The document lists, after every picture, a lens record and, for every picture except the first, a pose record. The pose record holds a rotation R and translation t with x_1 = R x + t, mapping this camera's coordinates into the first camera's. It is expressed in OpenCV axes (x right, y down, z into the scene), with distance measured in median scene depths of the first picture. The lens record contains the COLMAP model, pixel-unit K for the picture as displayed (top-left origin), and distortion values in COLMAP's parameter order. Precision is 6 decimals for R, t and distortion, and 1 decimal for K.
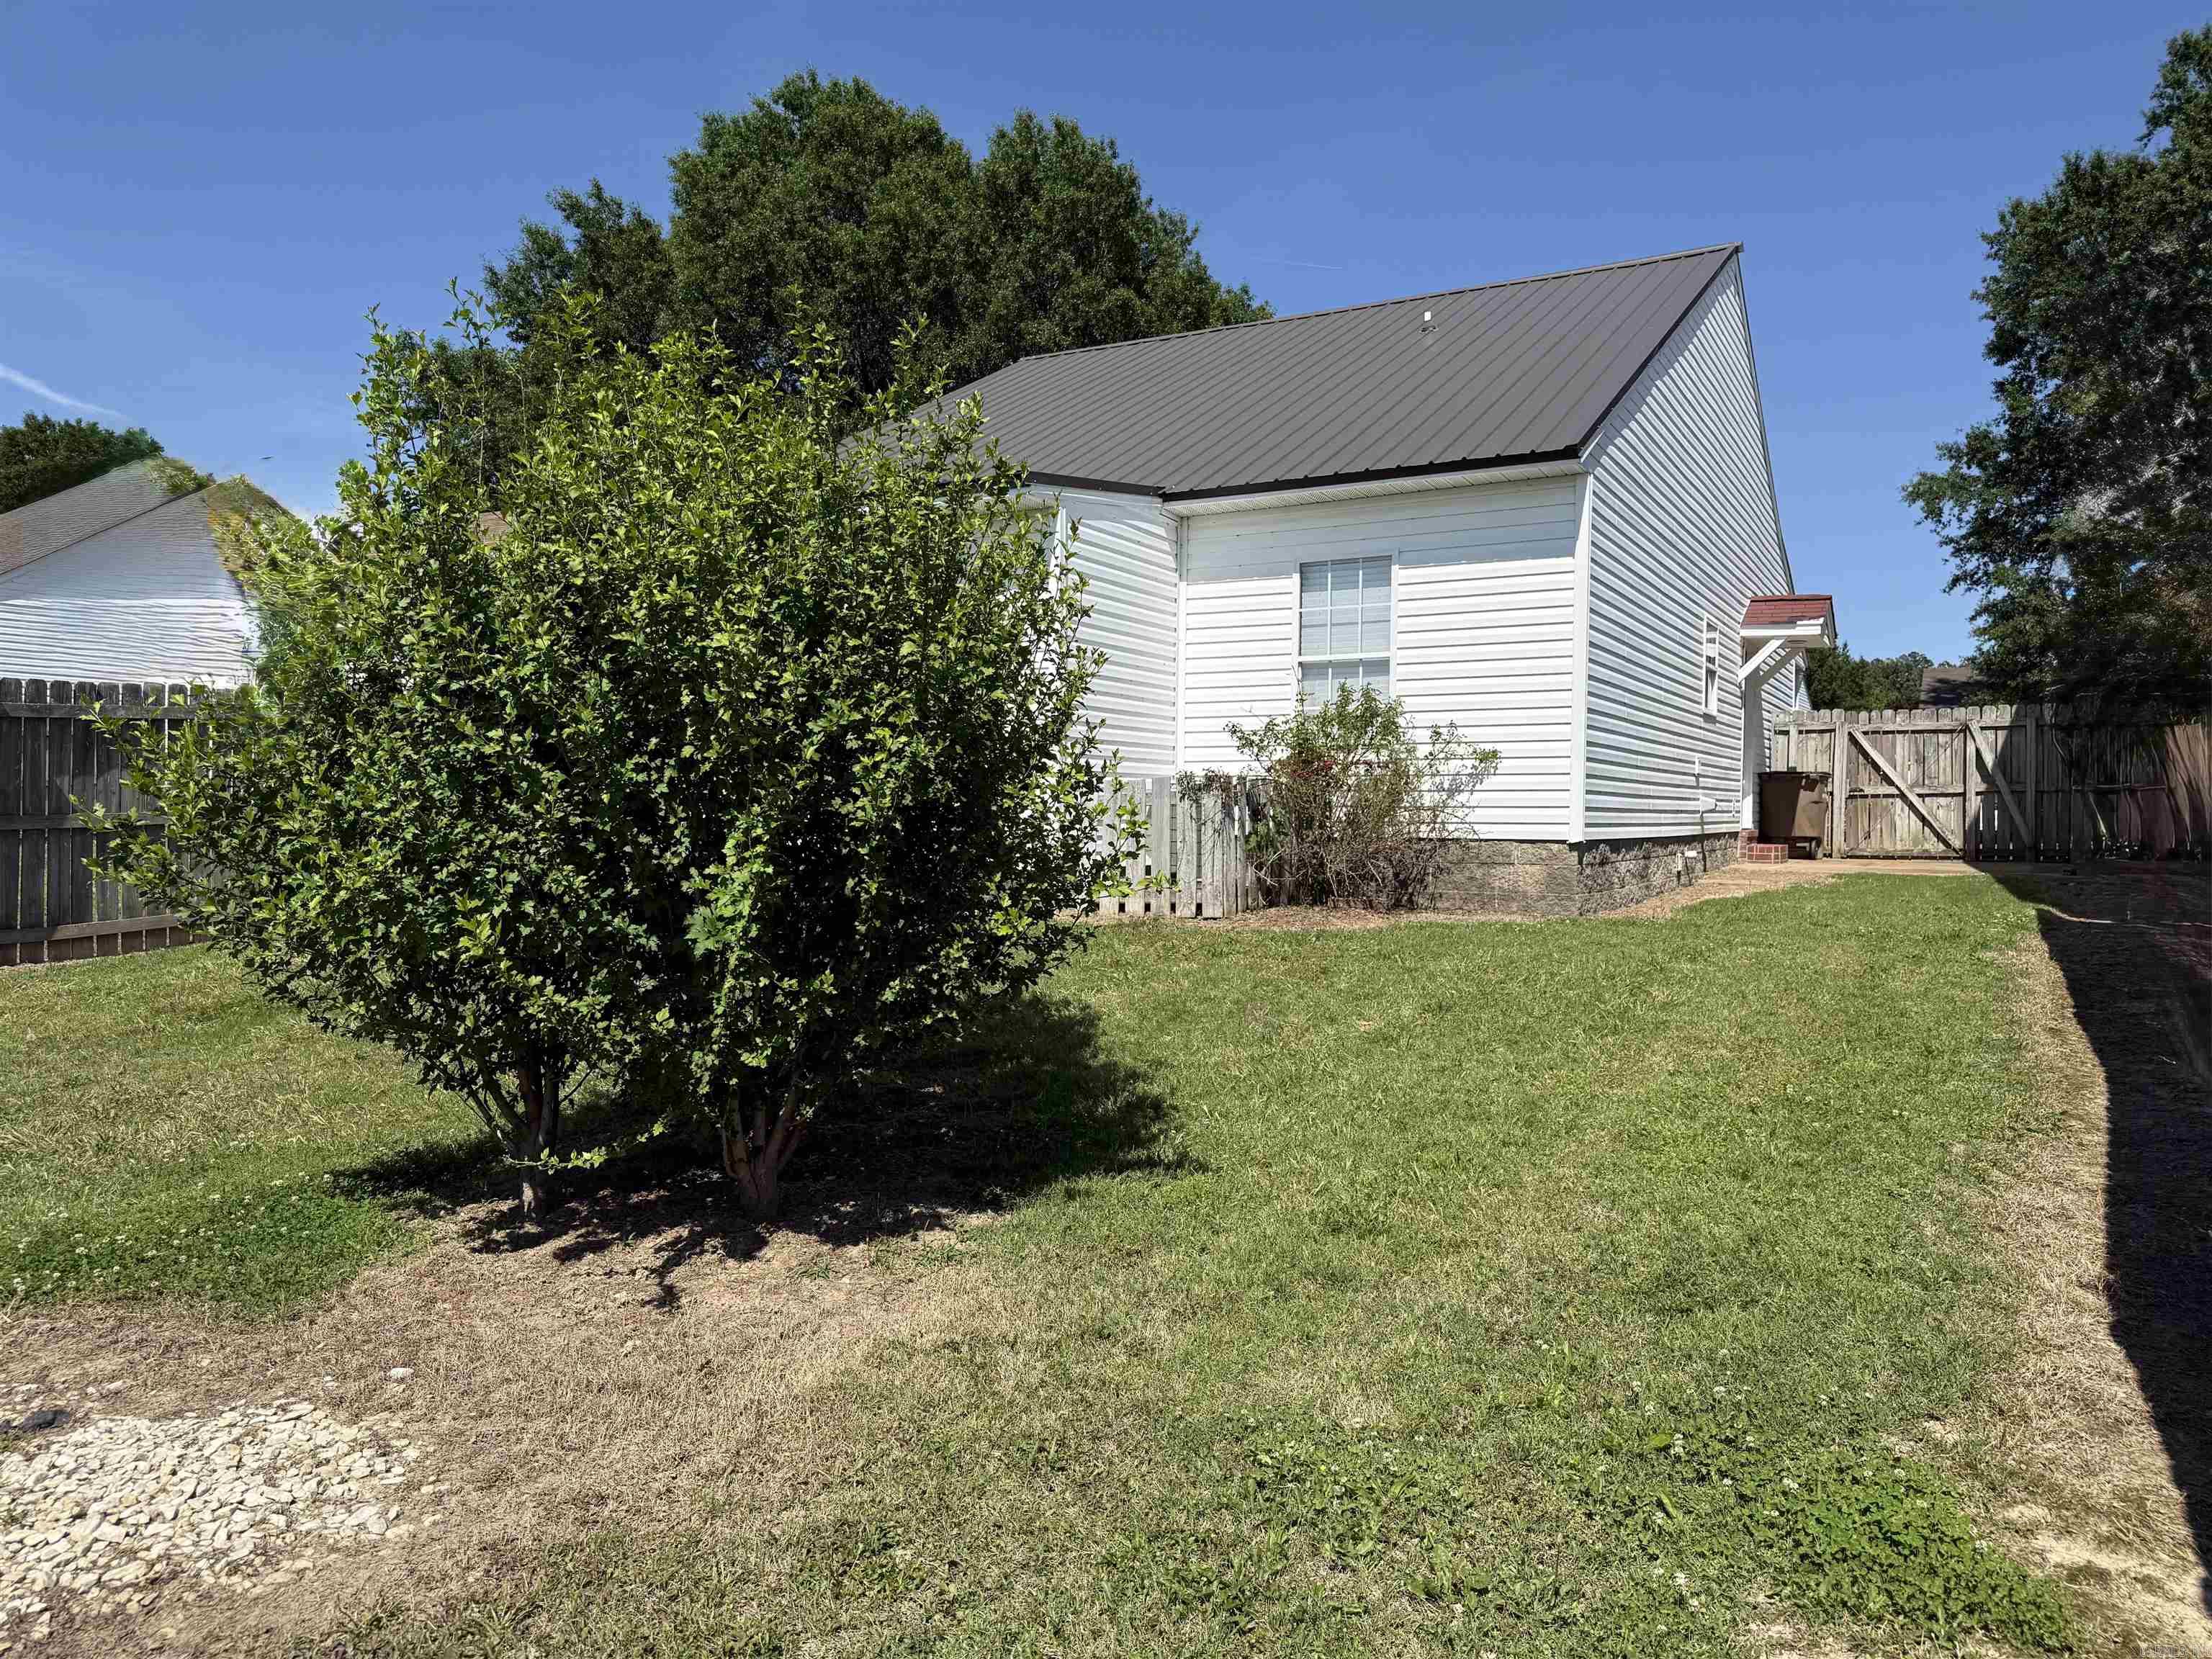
lens RADIAL K [[1571.6, 0, 1135.3], [0, 1571.6, 827.0], [0, 0, 1]] dist [0.064650, -0.076544]
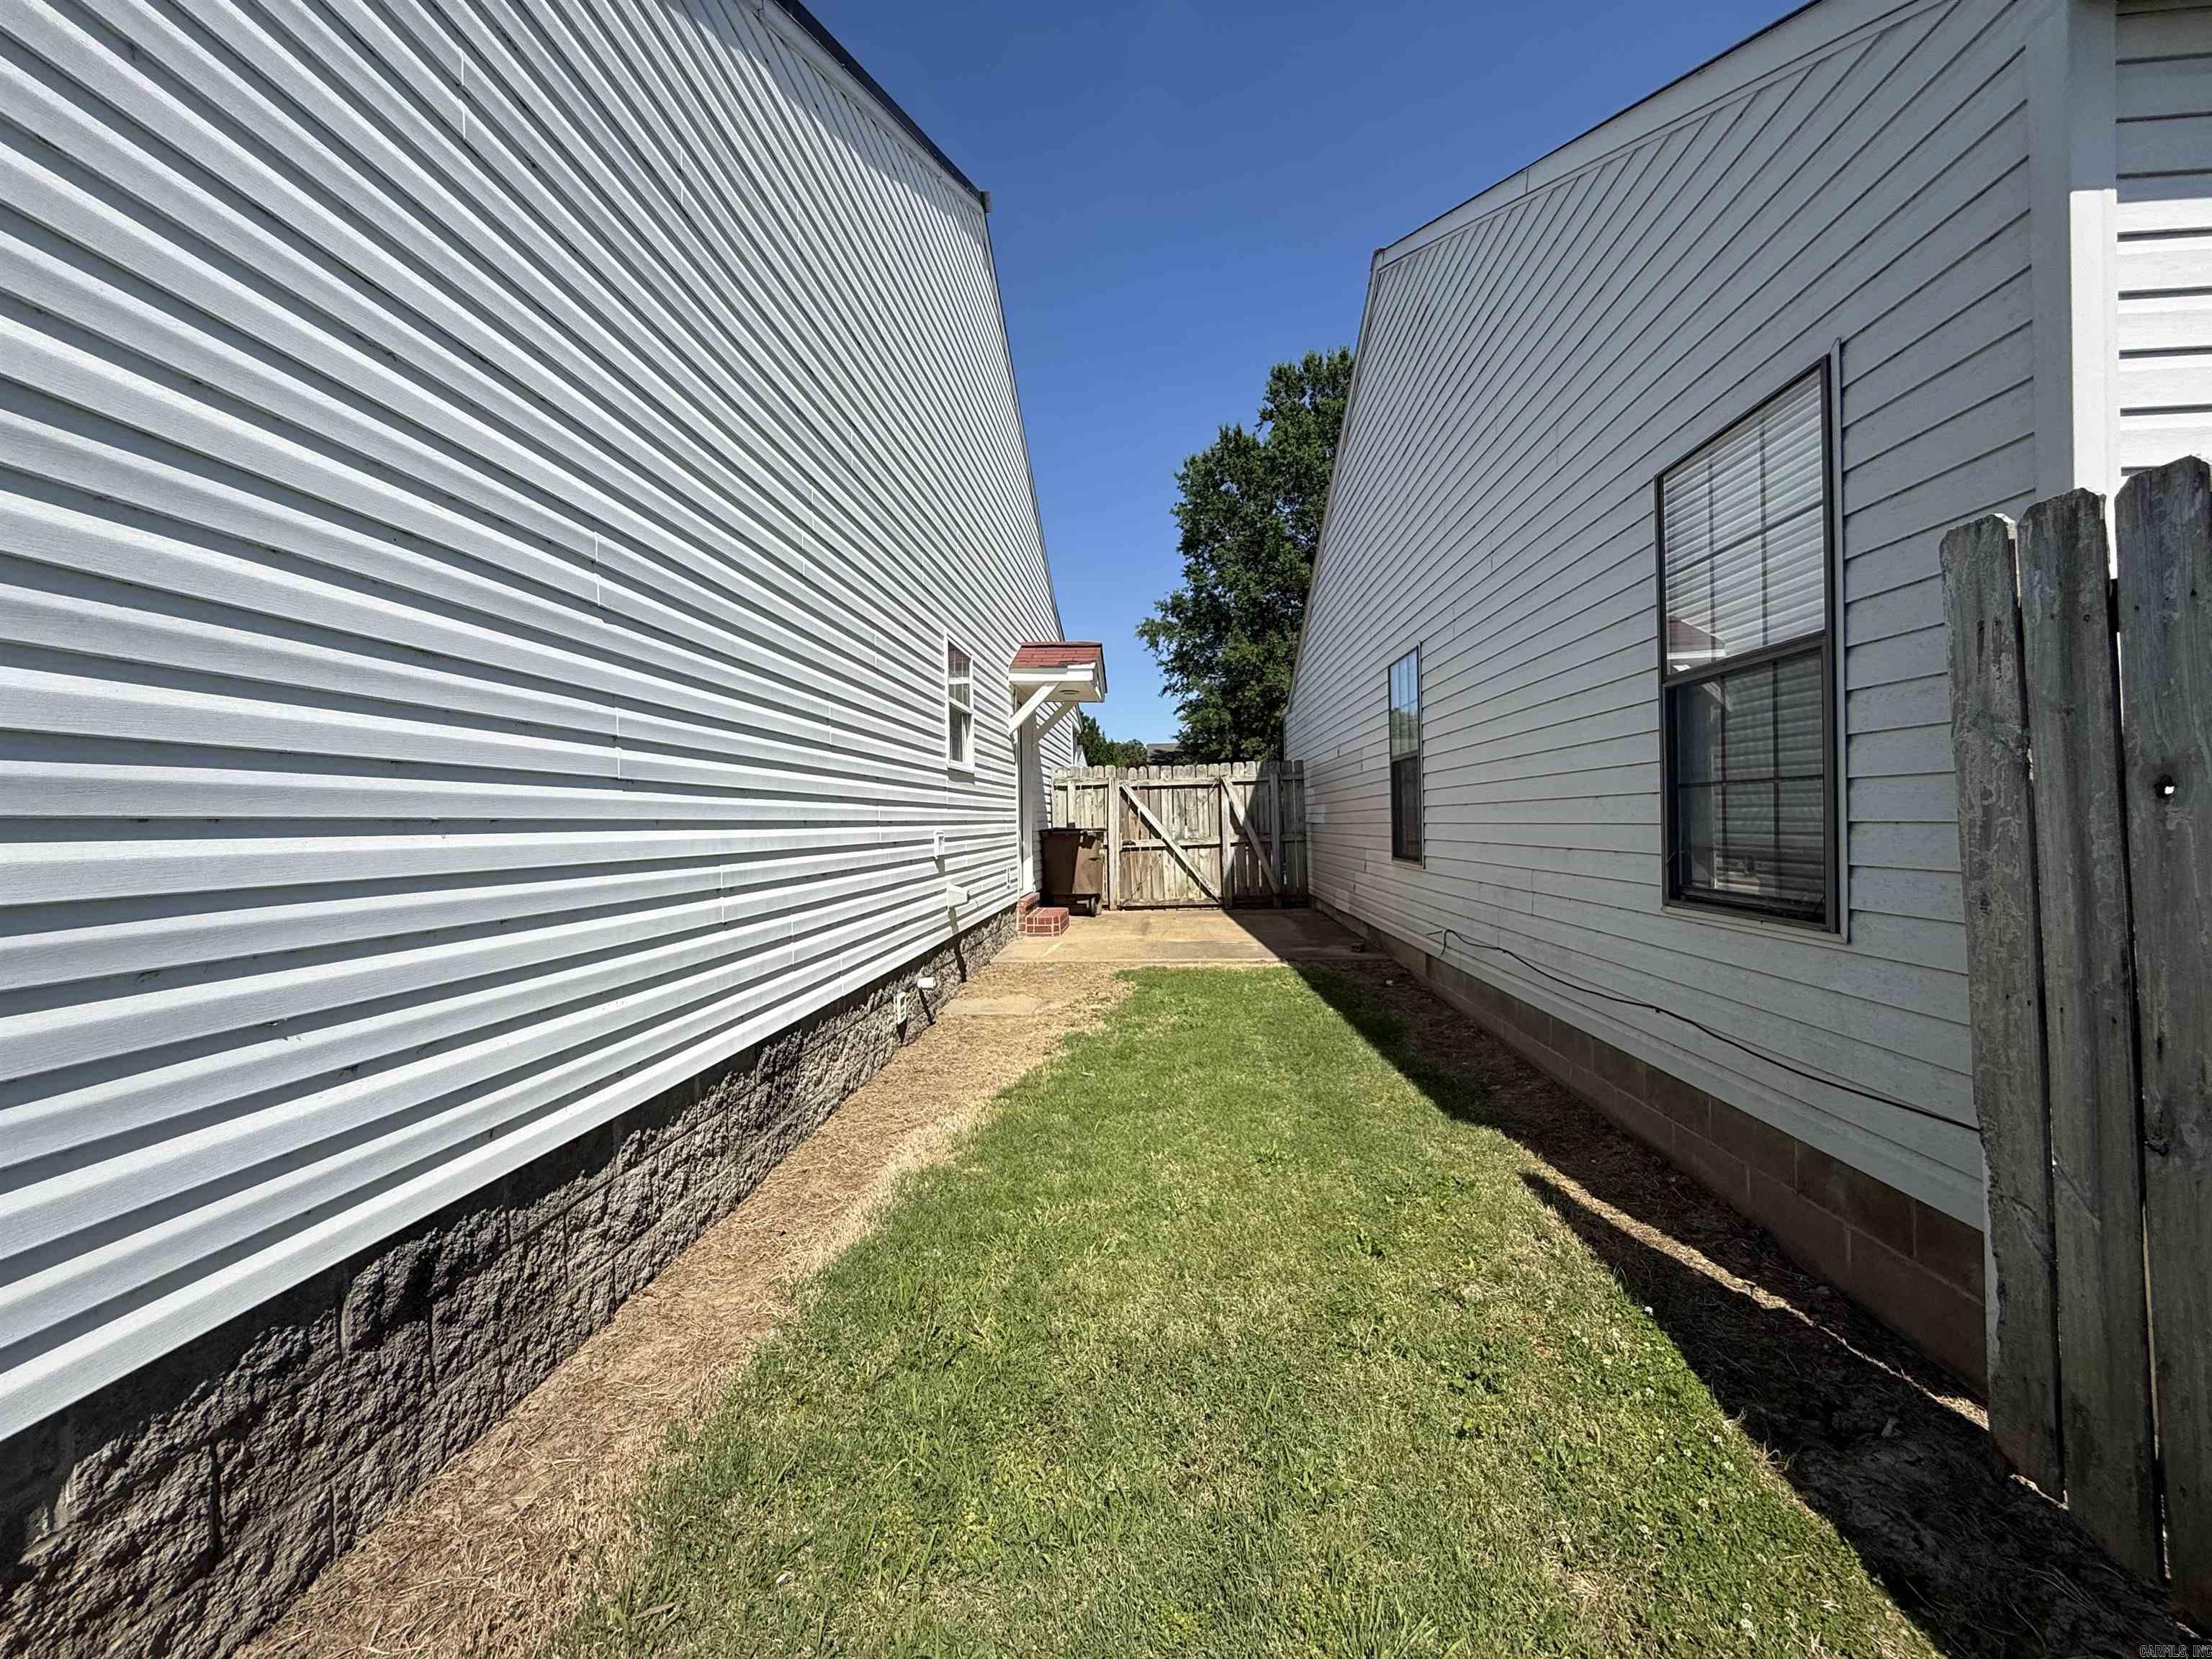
lens RADIAL K [[904.4, 0, 1106.1], [0, 904.4, 852.3], [0, 0, 1]] dist [-0.059626, 0.000025]
pose [[0.912646, -0.039653, 0.406823, 0.201978], [0.032290, 0.999167, 0.024951, -0.032941], [-0.407474, -0.009635, 0.913166, 0.470801]]
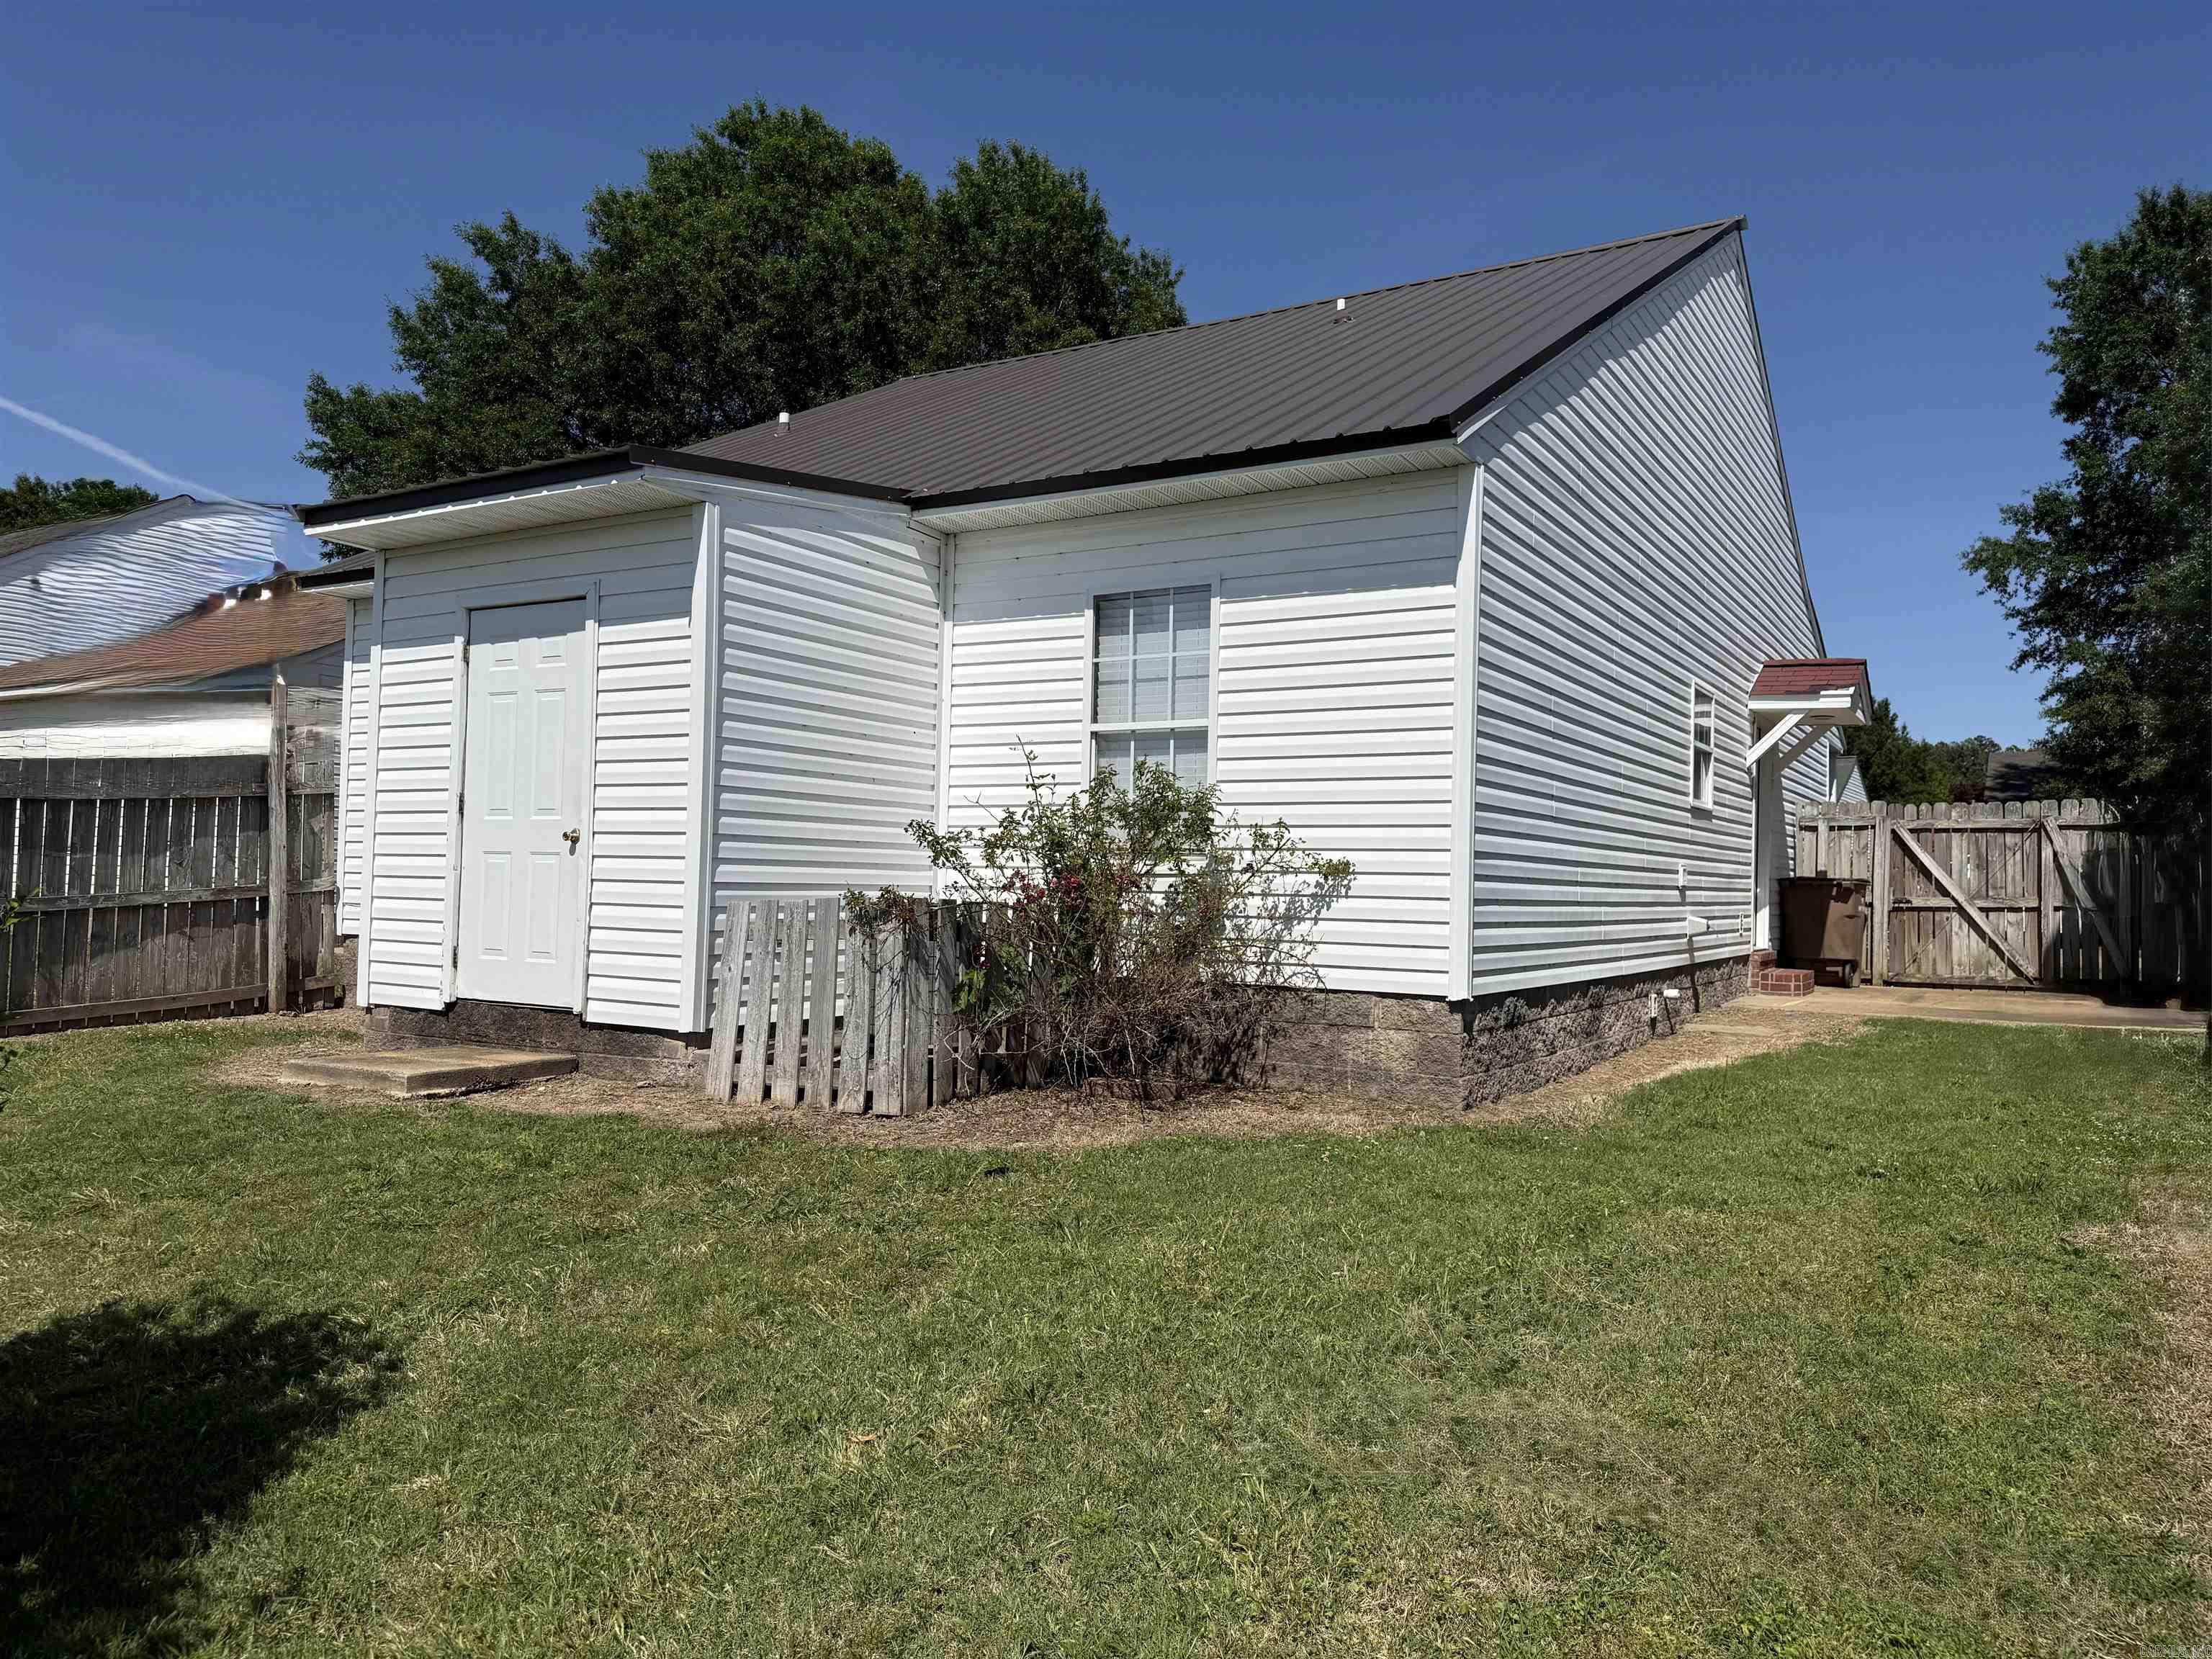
lens RADIAL K [[1586.9, 0, 1106.0], [0, 1586.9, 829.5], [0, 0, 1]] dist [0.056817, -0.066226]
pose [[0.998928, 0.012578, -0.044548, 0.086222], [-0.014620, 0.998843, -0.045806, -0.016526], [0.043920, 0.046408, 0.997957, 0.168350]]
